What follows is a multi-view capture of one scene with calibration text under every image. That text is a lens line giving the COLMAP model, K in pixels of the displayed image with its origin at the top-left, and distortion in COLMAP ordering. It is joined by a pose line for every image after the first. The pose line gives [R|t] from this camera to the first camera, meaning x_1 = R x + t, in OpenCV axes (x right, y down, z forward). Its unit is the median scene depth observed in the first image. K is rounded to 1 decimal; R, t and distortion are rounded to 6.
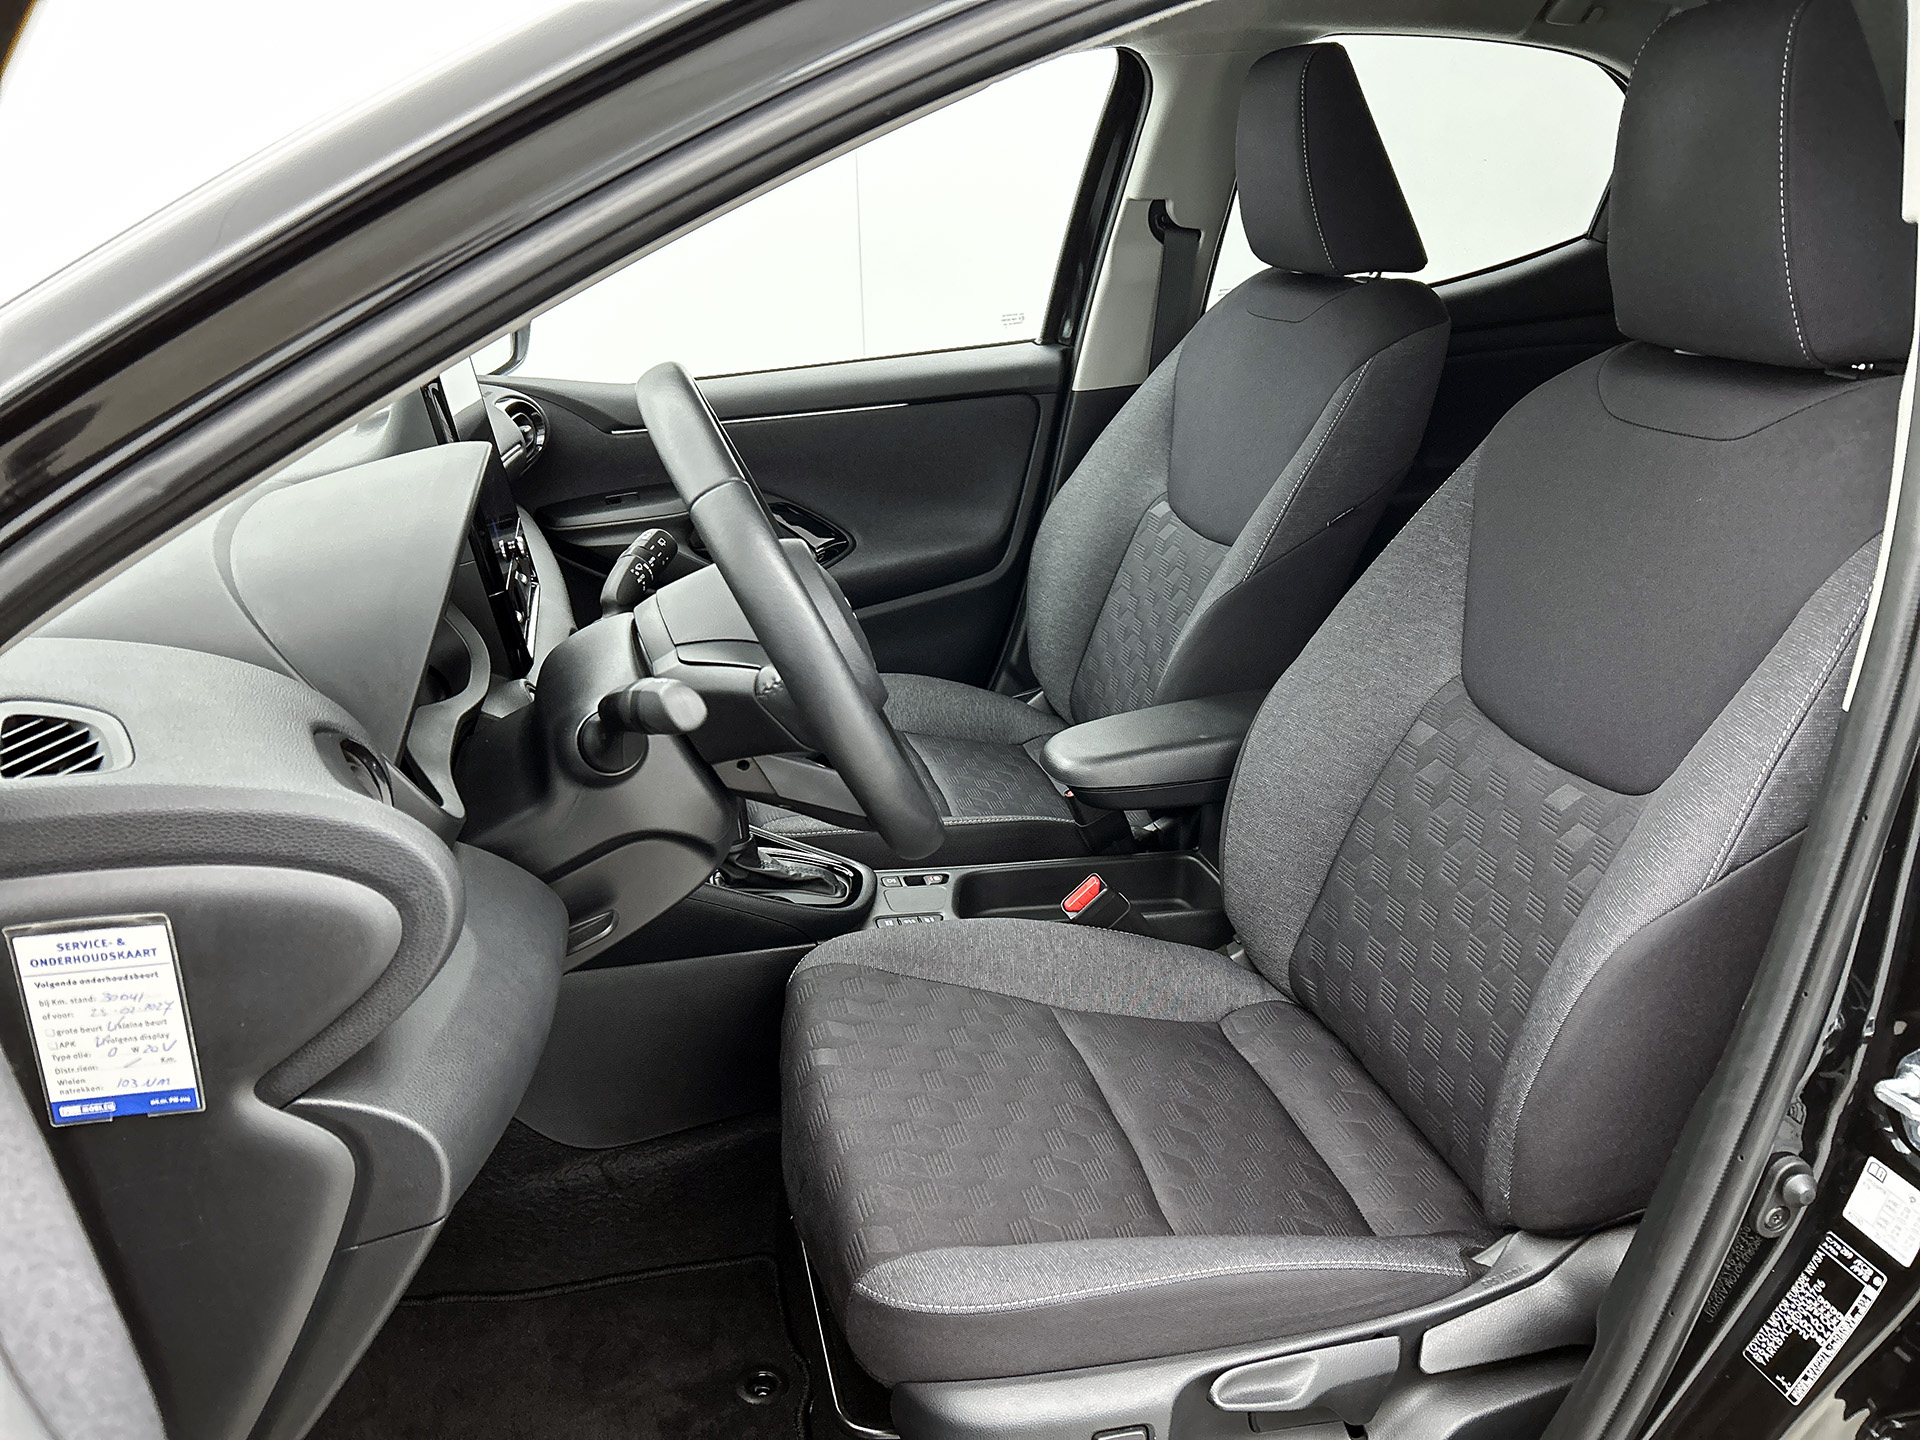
lens RADIAL K [[1464.2, 0, 940.5], [0, 1464.2, 730.7], [0, 0, 1]] dist [0.042109, -0.047153]
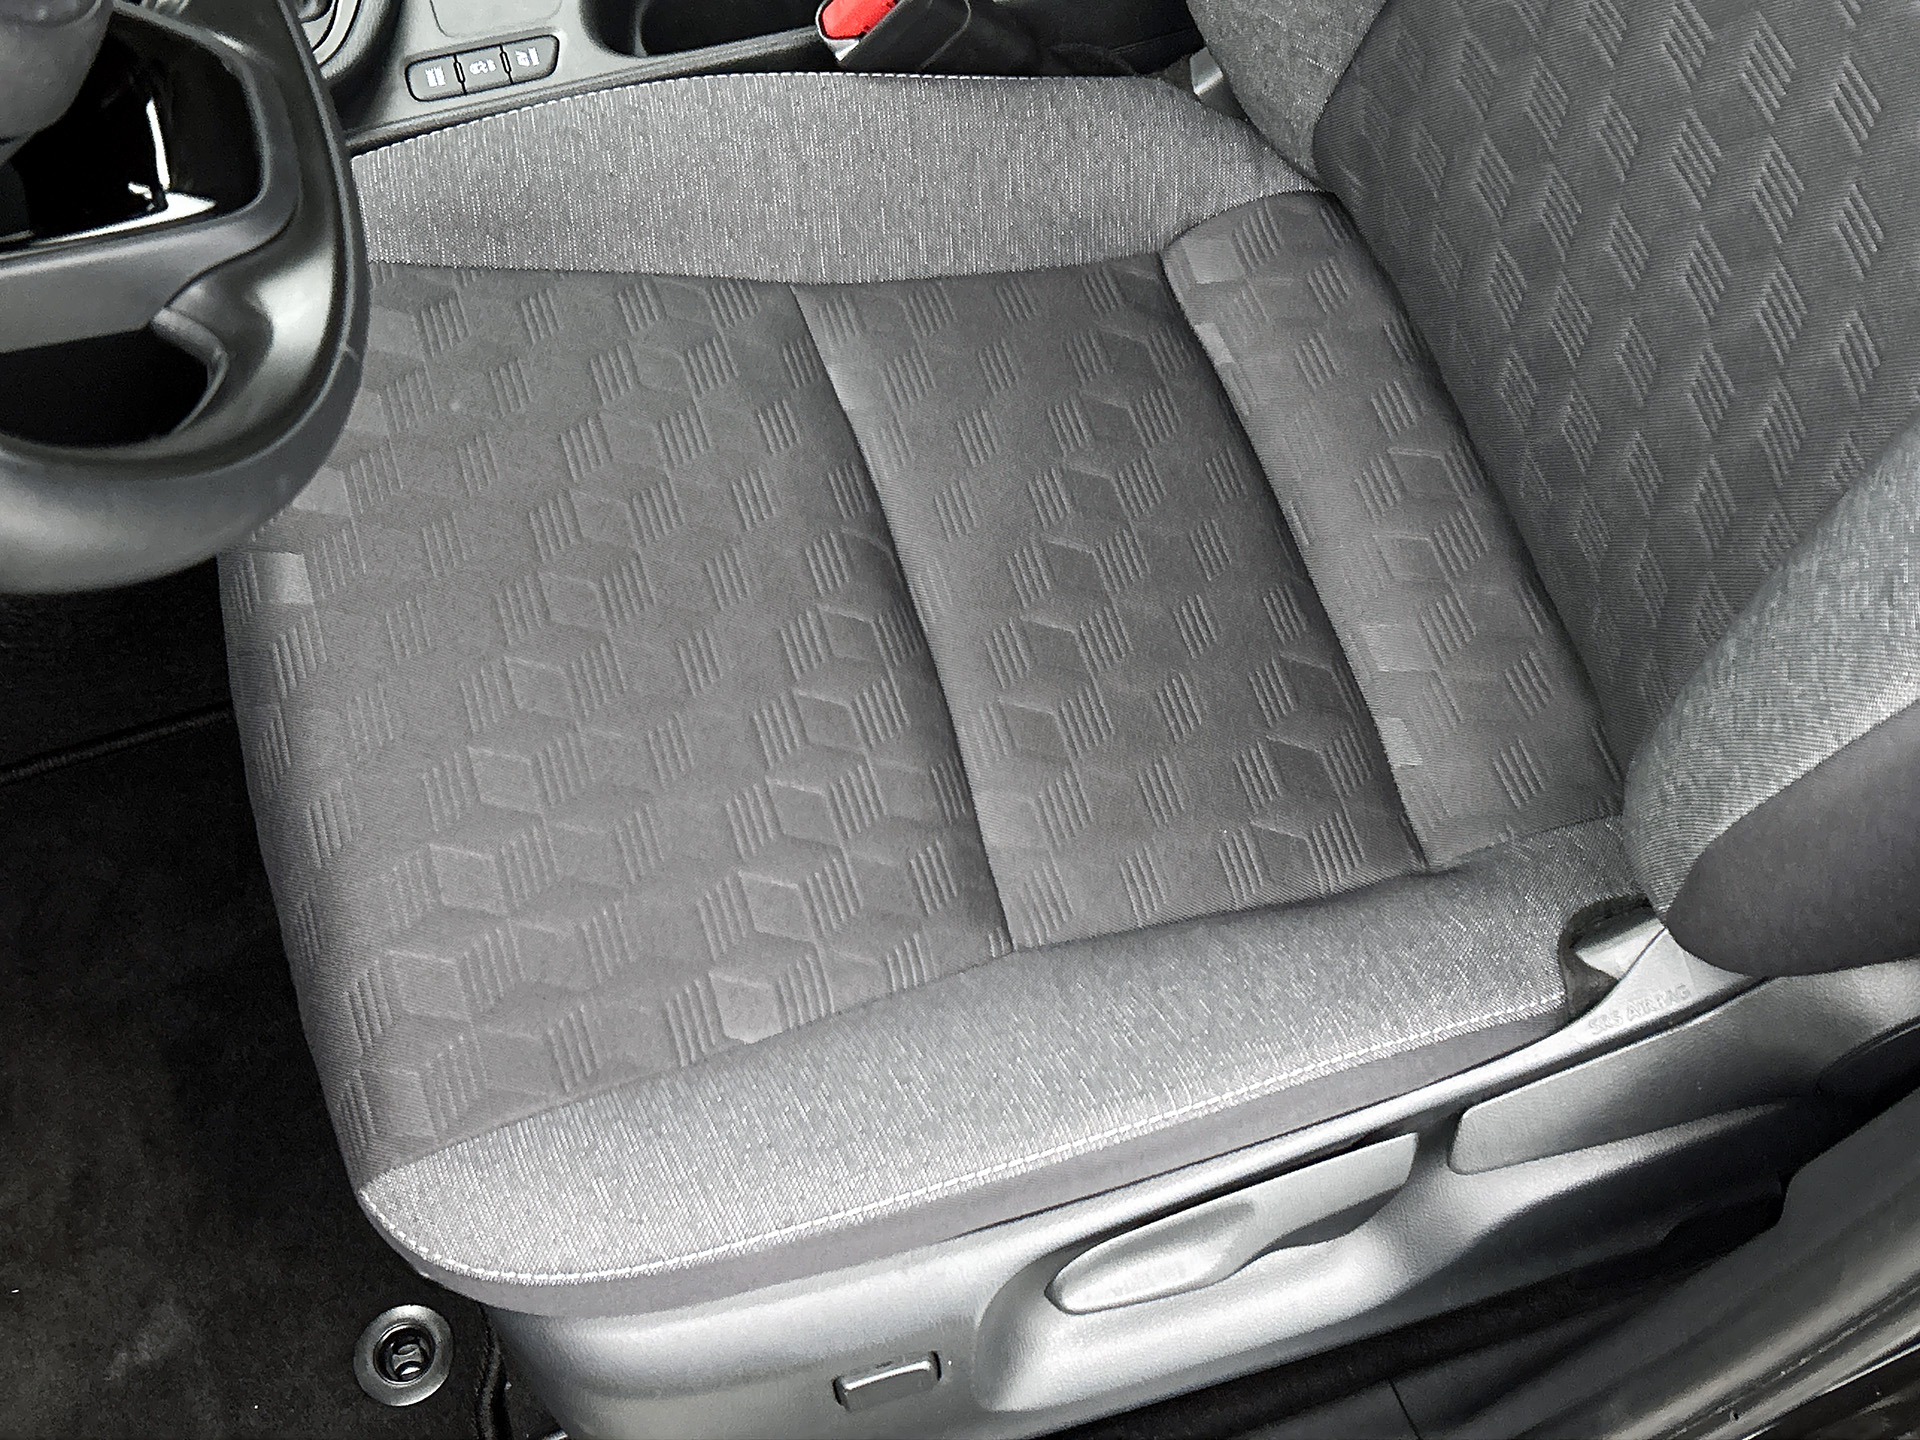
lens RADIAL K [[2251.4, 0, 950.9], [0, 2251.4, 704.2], [0, 0, 1]] dist [0.098720, 0.000000]
pose [[0.997360, -0.072610, 0.000929, 0.110856], [0.054104, 0.751573, 0.657428, -0.179754], [-0.048434, -0.655642, 0.753517, 0.353988]]
